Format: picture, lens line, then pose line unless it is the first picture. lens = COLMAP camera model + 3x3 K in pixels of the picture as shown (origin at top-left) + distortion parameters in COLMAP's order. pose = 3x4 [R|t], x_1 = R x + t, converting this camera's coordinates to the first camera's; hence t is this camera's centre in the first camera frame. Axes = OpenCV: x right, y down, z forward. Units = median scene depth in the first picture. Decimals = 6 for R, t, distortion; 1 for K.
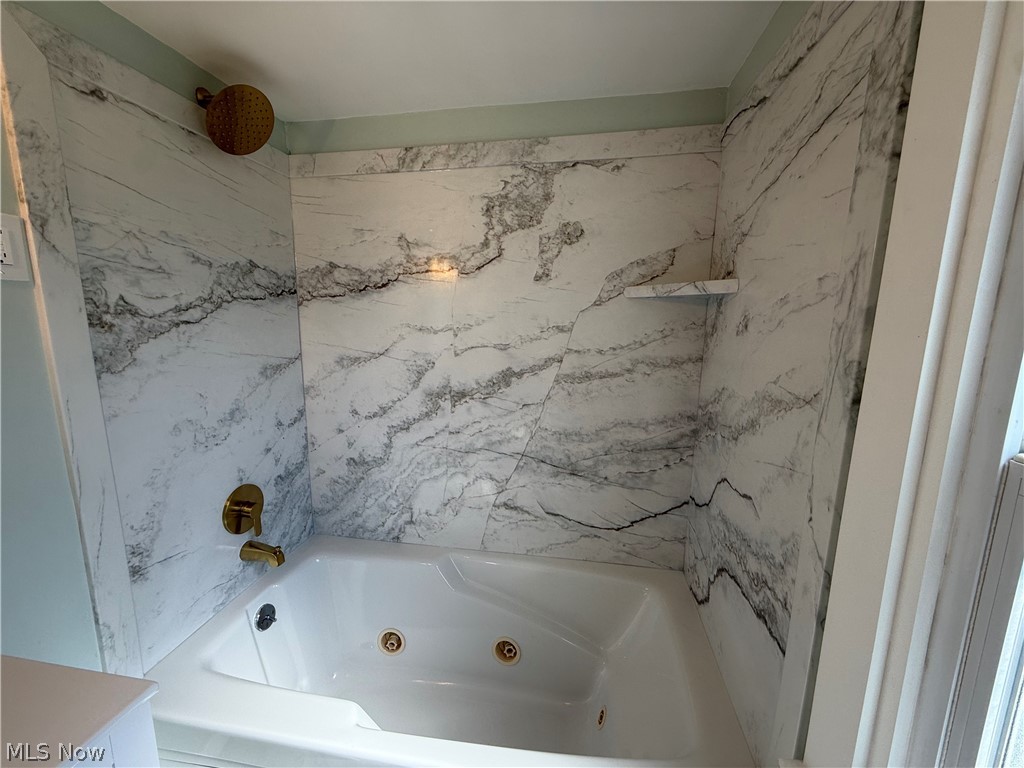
lens RADIAL K [[408.4, 0, 511.4], [0, 408.4, 384.5], [0, 0, 1]] dist [-0.001351, 0.000178]
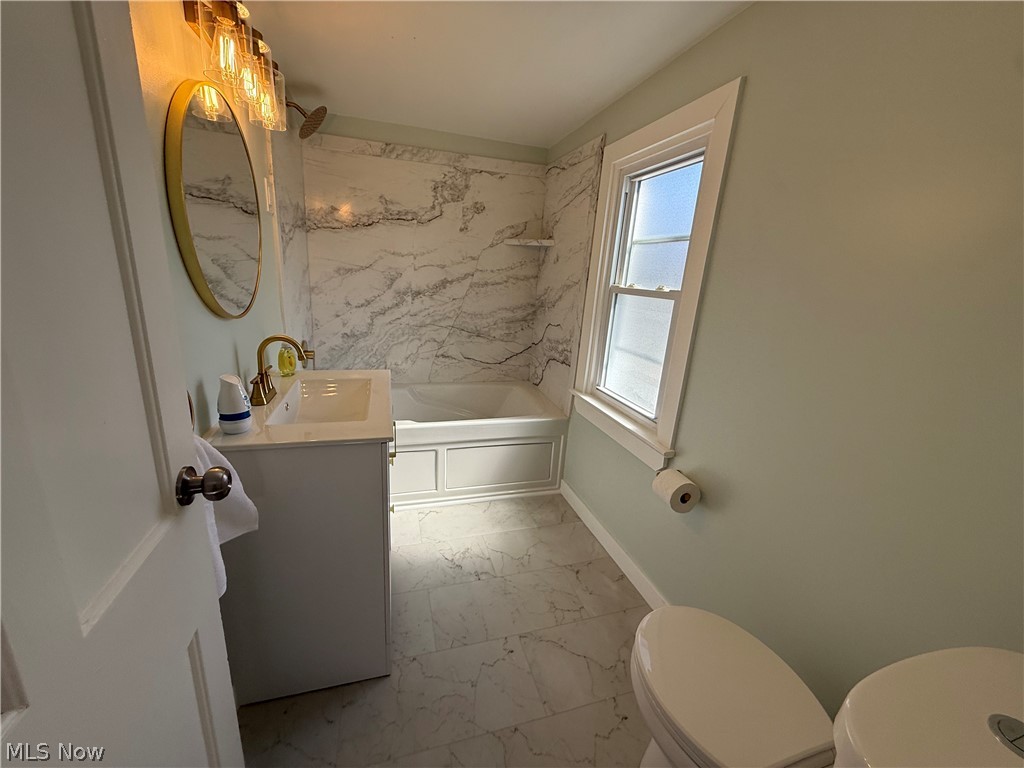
lens RADIAL K [[408.4, 0, 510.2], [0, 408.4, 385.0], [0, 0, 1]] dist [-0.001351, 0.000178]
pose [[0.897193, -0.068840, 0.436240, -0.623887], [0.012950, 0.991453, 0.129820, 0.216588], [-0.441449, -0.110824, 0.890416, -0.892003]]
